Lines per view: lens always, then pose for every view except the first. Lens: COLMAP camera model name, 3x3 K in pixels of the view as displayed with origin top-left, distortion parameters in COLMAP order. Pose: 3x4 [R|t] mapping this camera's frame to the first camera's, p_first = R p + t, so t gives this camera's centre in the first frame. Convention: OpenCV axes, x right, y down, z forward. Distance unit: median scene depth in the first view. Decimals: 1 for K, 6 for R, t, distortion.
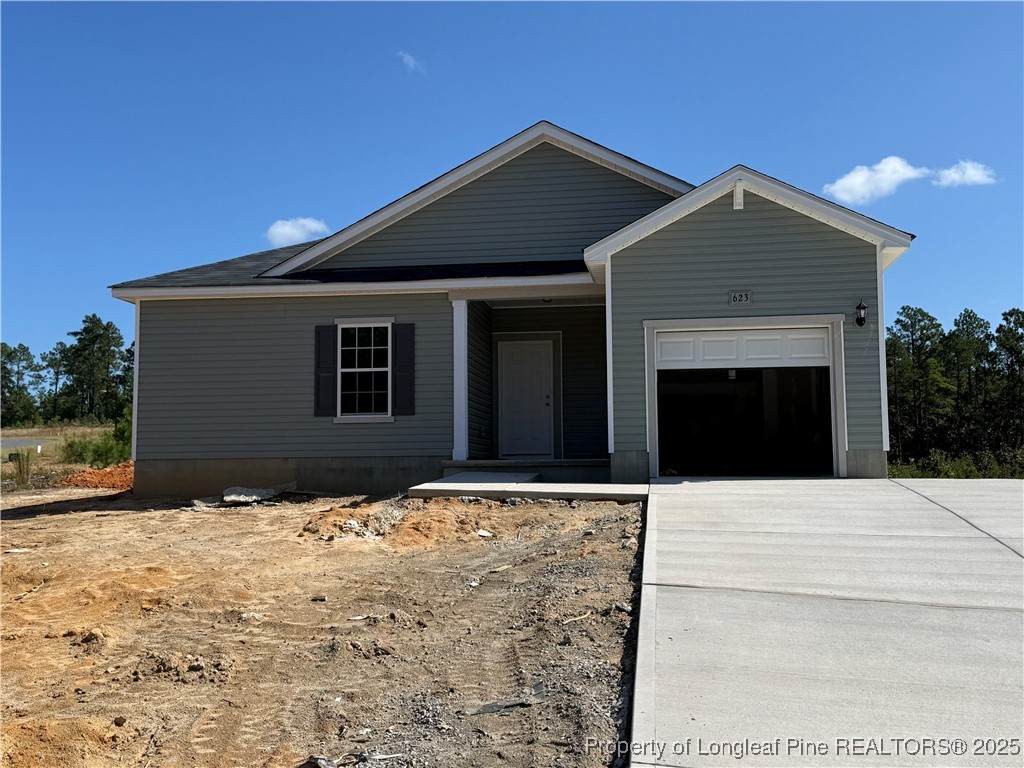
lens RADIAL K [[1020.3, 0, 514.8], [0, 1020.3, 376.5], [0, 0, 1]] dist [0.096544, 0.000000]
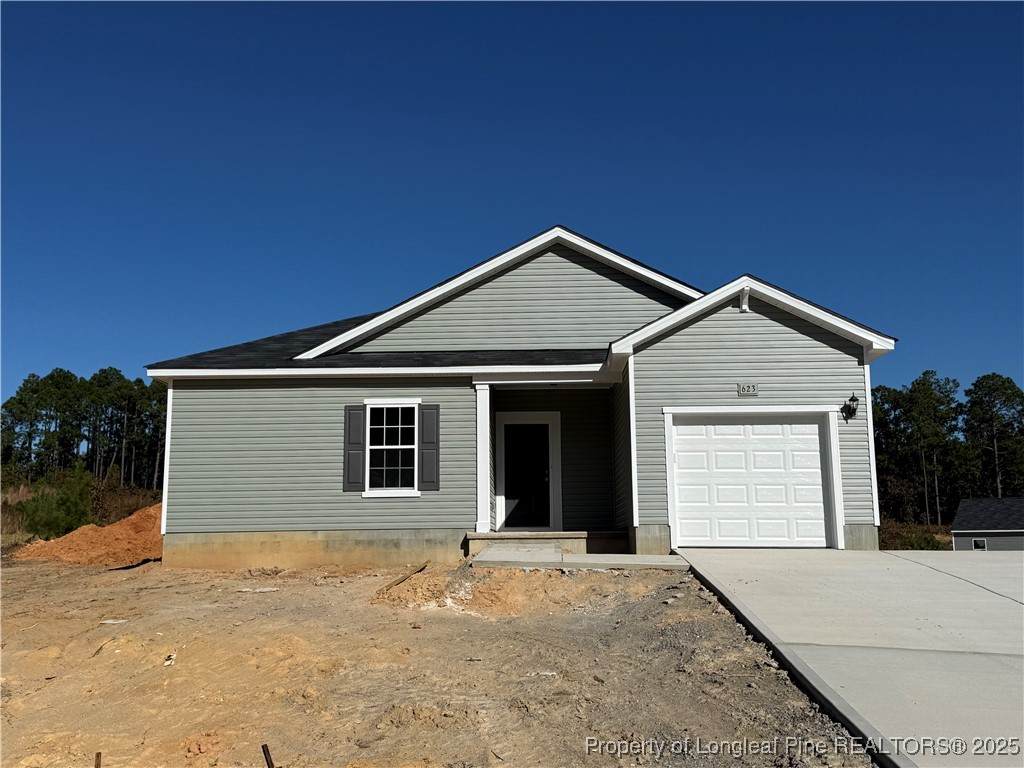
lens RADIAL K [[1020.3, 0, 517.3], [0, 1020.3, 378.3], [0, 0, 1]] dist [0.096544, 0.000000]
pose [[0.992569, 0.016893, 0.120509, -0.145701], [-0.009371, 0.997988, -0.062711, -0.012504], [-0.121326, 0.061116, 0.990730, -0.082998]]
